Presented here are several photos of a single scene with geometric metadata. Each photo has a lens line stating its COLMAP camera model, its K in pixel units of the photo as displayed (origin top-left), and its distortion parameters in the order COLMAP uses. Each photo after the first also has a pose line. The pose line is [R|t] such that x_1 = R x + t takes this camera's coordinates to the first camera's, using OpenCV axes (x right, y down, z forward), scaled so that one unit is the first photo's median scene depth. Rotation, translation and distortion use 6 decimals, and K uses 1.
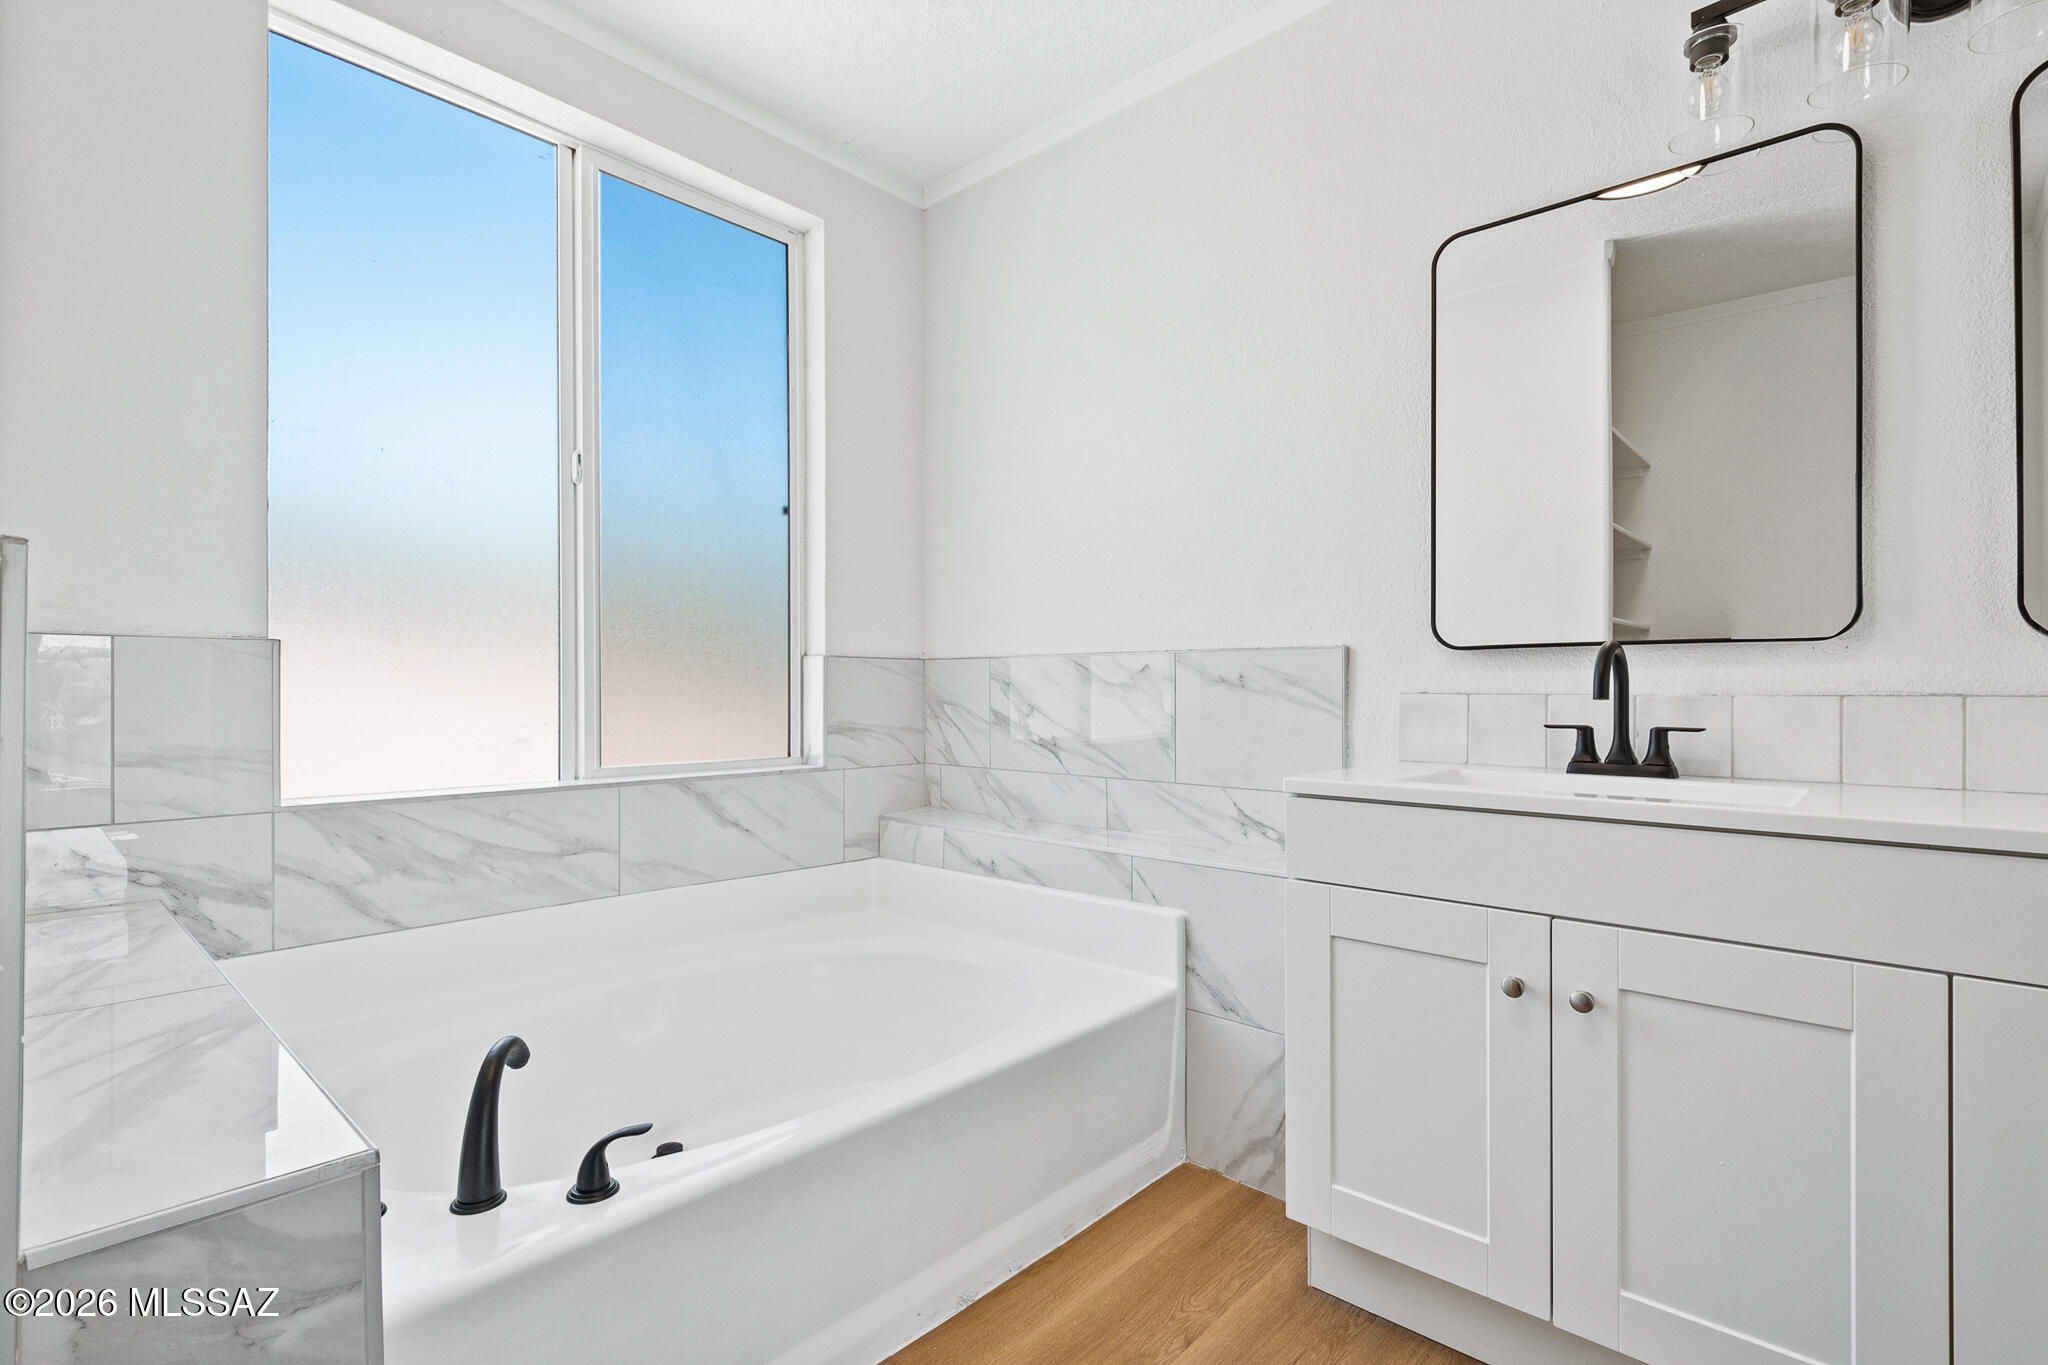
lens RADIAL K [[983.6, 0, 1036.6], [0, 983.6, 689.7], [0, 0, 1]] dist [0.001952, 0.000144]
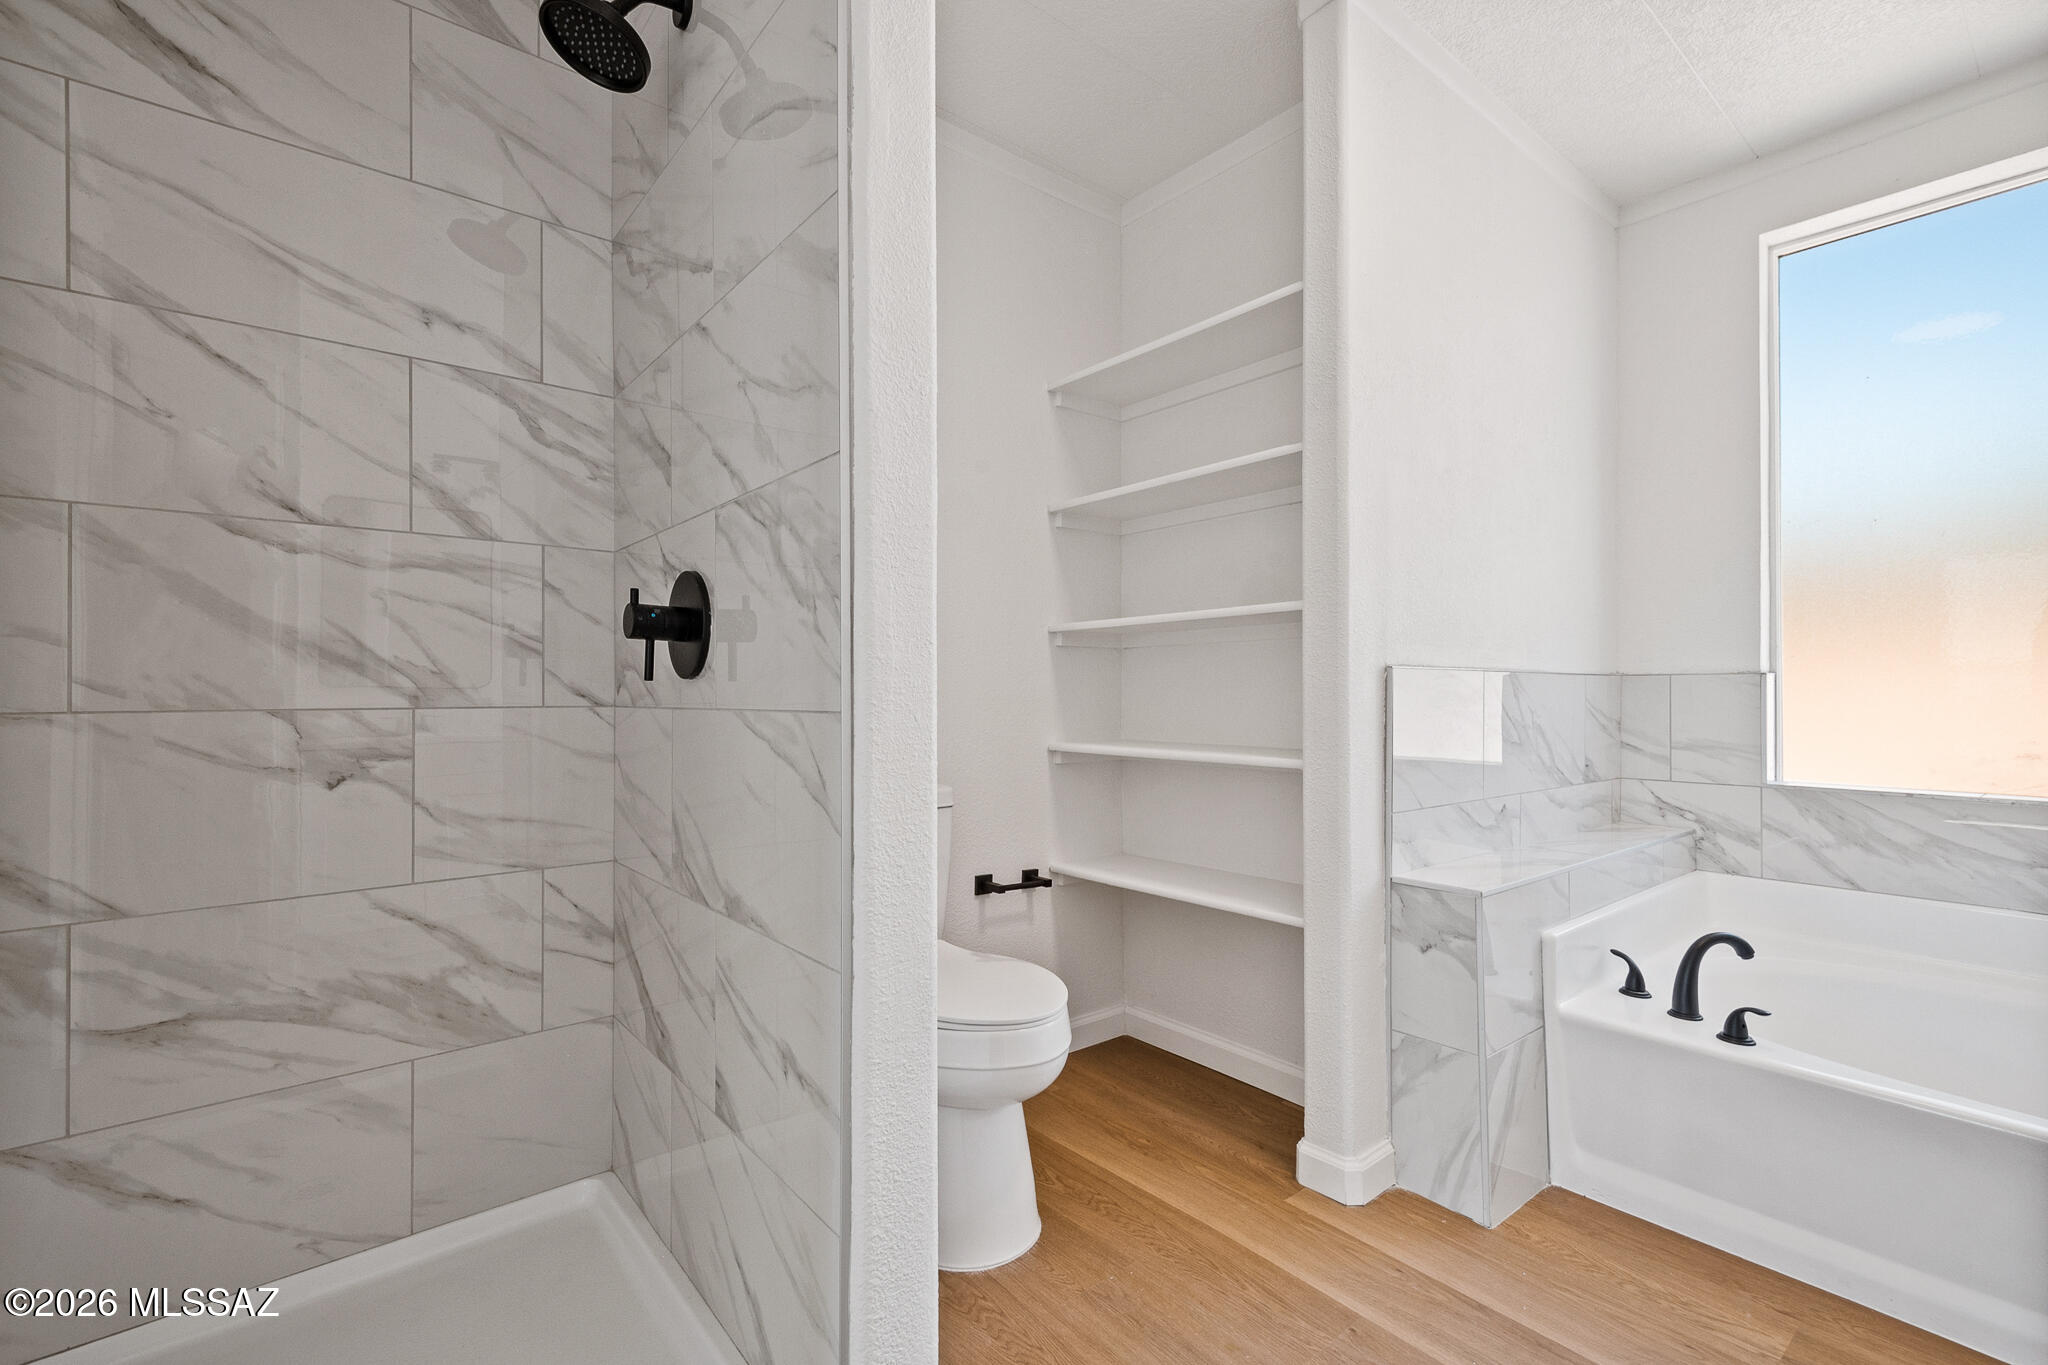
lens RADIAL K [[903.2, 0, 1043.9], [0, 903.2, 694.8], [0, 0, 1]] dist [0.009801, -0.000012]
pose [[-0.122797, 0.003387, -0.992426, 0.759960], [-0.004198, 0.999983, 0.003933, -0.020103], [0.992423, 0.004649, -0.122780, 0.067191]]
